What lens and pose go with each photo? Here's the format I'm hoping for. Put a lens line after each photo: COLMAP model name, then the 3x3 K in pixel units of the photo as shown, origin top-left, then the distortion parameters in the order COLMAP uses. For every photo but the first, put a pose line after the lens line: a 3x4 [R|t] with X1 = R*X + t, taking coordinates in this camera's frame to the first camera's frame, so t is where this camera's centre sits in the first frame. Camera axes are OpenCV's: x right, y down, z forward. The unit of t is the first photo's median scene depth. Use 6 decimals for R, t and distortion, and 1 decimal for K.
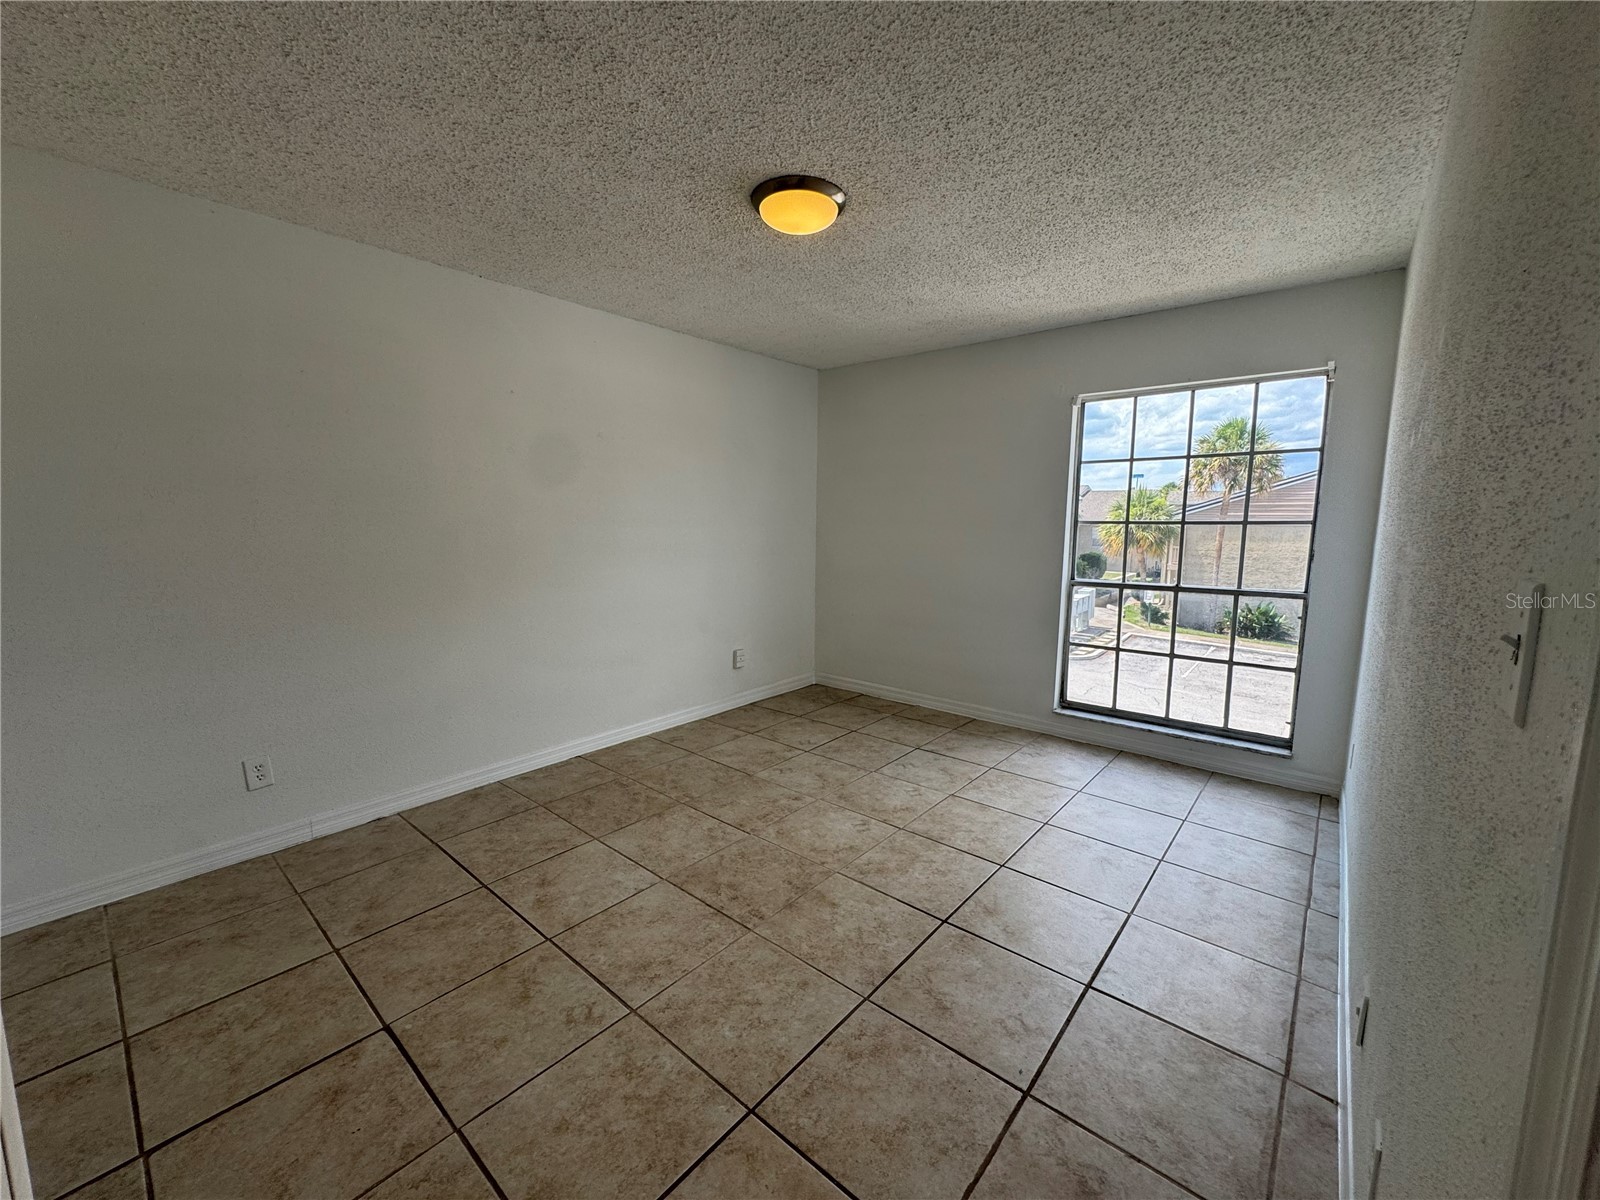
lens RADIAL K [[642.8, 0, 797.3], [0, 642.8, 599.0], [0, 0, 1]] dist [0.000040, 0.000133]
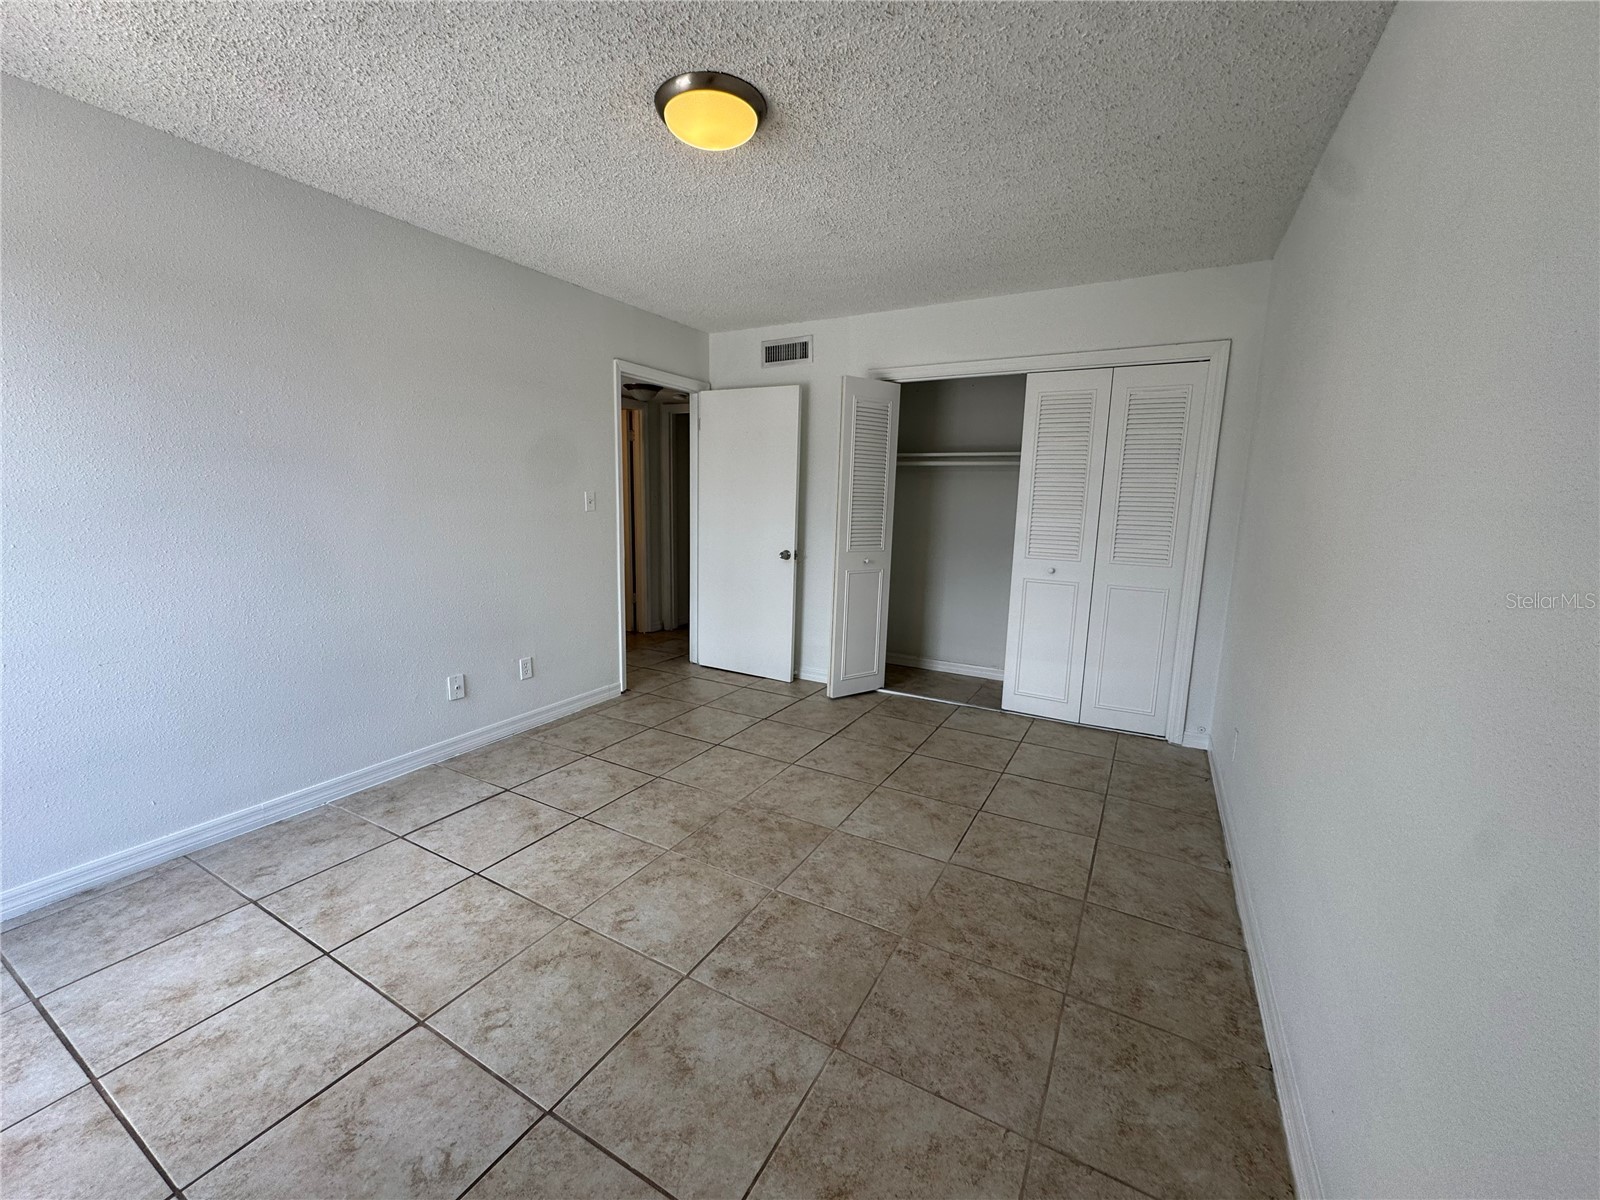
lens RADIAL K [[642.8, 0, 797.3], [0, 642.8, 599.0], [0, 0, 1]] dist [0.000040, 0.000133]
pose [[-0.980360, 0.008761, -0.197020, 0.055260], [-0.048568, 0.957519, 0.284251, -0.211292], [0.191141, 0.288237, -0.938288, 1.744029]]
